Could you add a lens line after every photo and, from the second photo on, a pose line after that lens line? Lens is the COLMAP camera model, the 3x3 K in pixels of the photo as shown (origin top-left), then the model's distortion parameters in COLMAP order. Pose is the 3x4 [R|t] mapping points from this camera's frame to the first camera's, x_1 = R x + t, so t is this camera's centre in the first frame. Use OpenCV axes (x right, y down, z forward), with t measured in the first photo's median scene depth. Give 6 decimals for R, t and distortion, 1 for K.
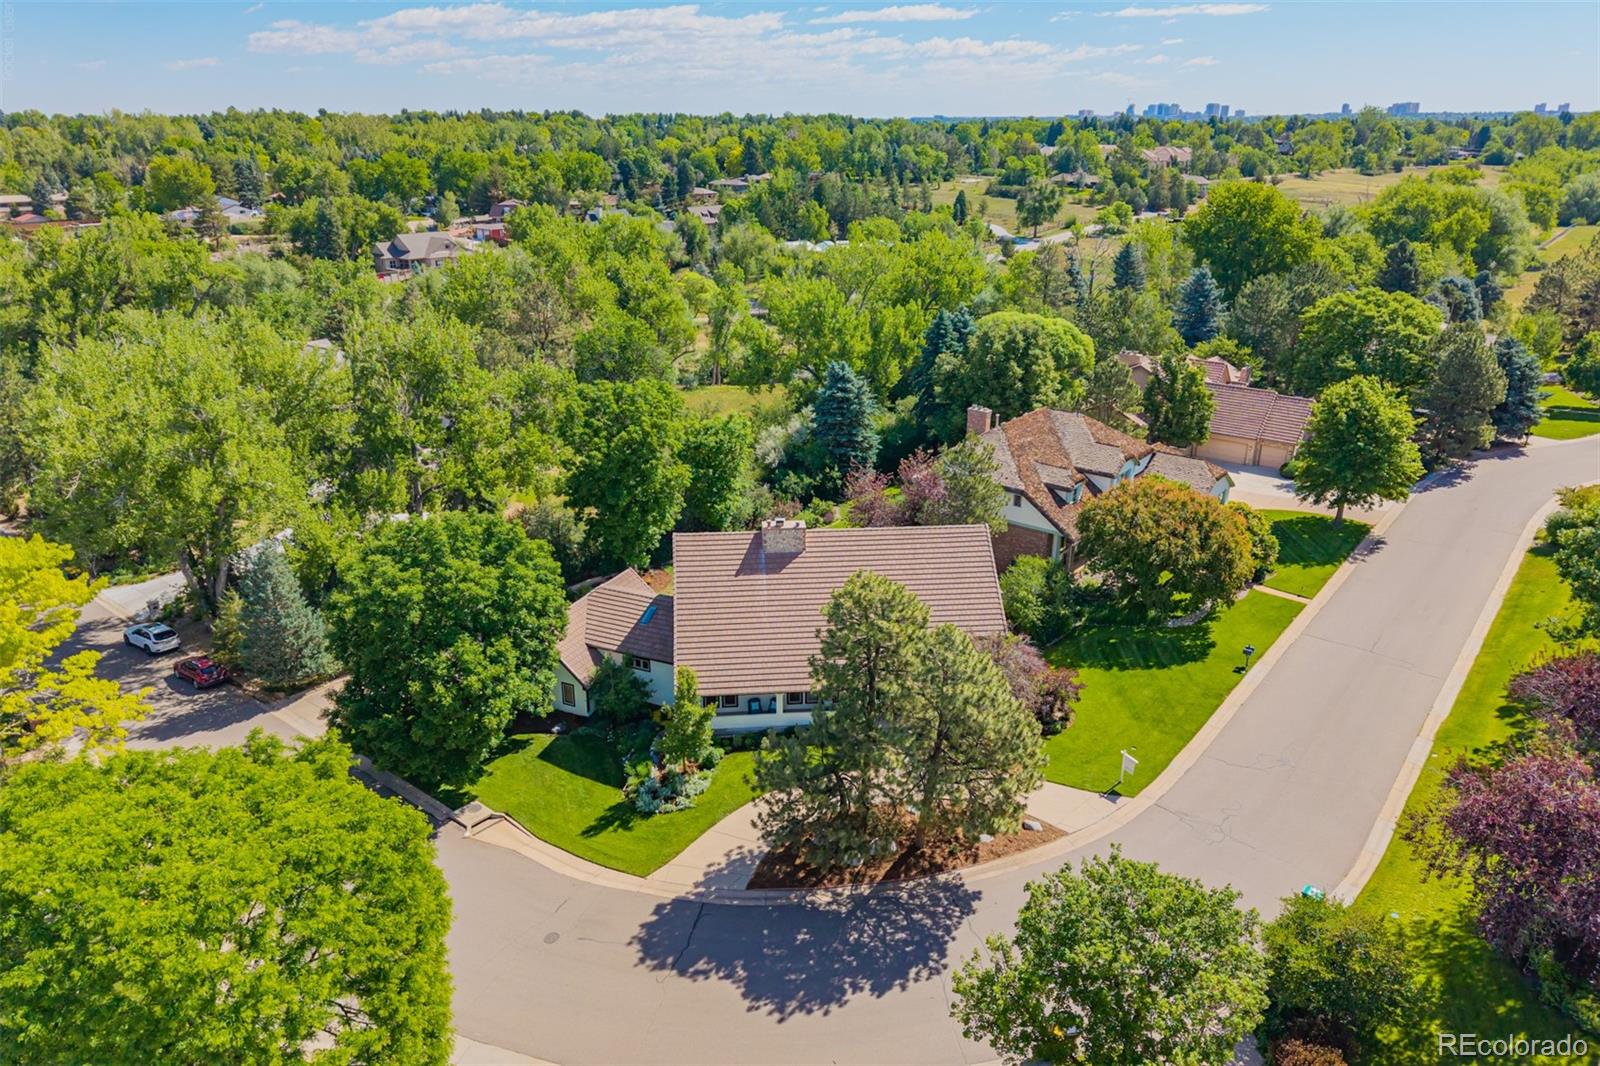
lens RADIAL K [[1064.5, 0, 800.0], [0, 1064.5, 533.0], [0, 0, 1]] dist [0.038996, -0.003212]
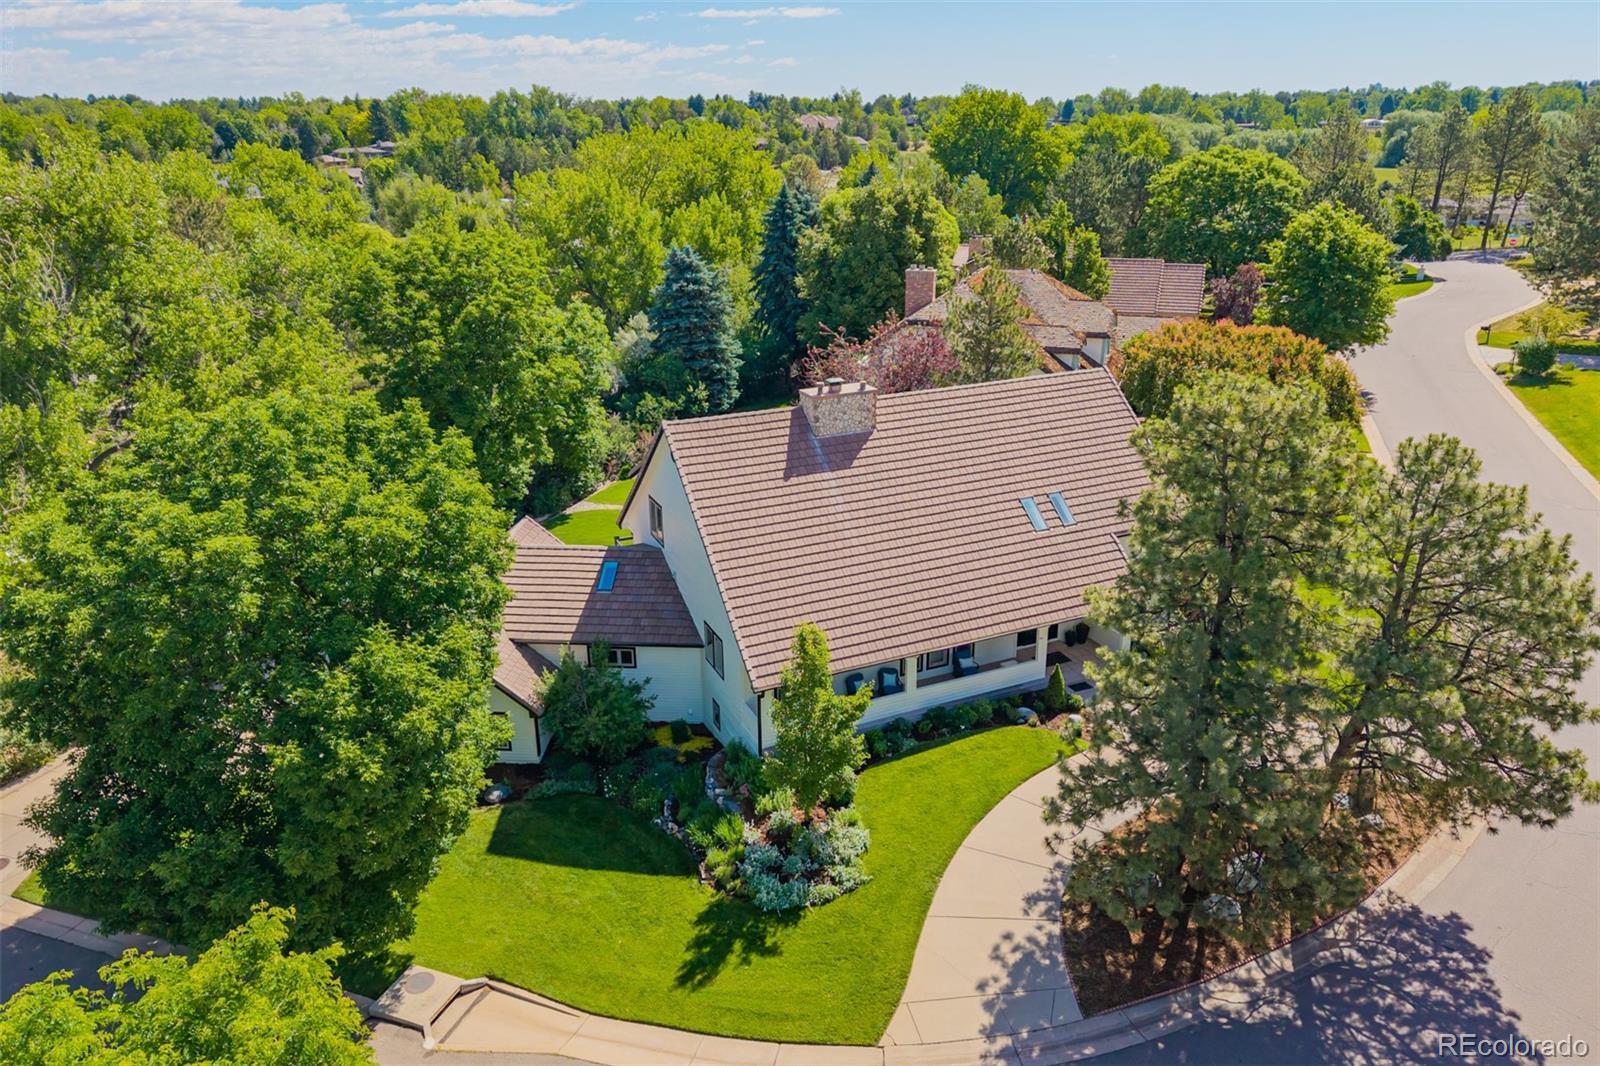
lens RADIAL K [[1082.8, 0, 800.0], [0, 1082.8, 533.0], [0, 0, 1]] dist [0.015602, -0.005951]
pose [[0.944419, -0.131556, 0.301273, -0.265055], [0.132066, 0.991063, 0.018771, 0.067832], [-0.301050, 0.022060, 0.953353, 0.475262]]
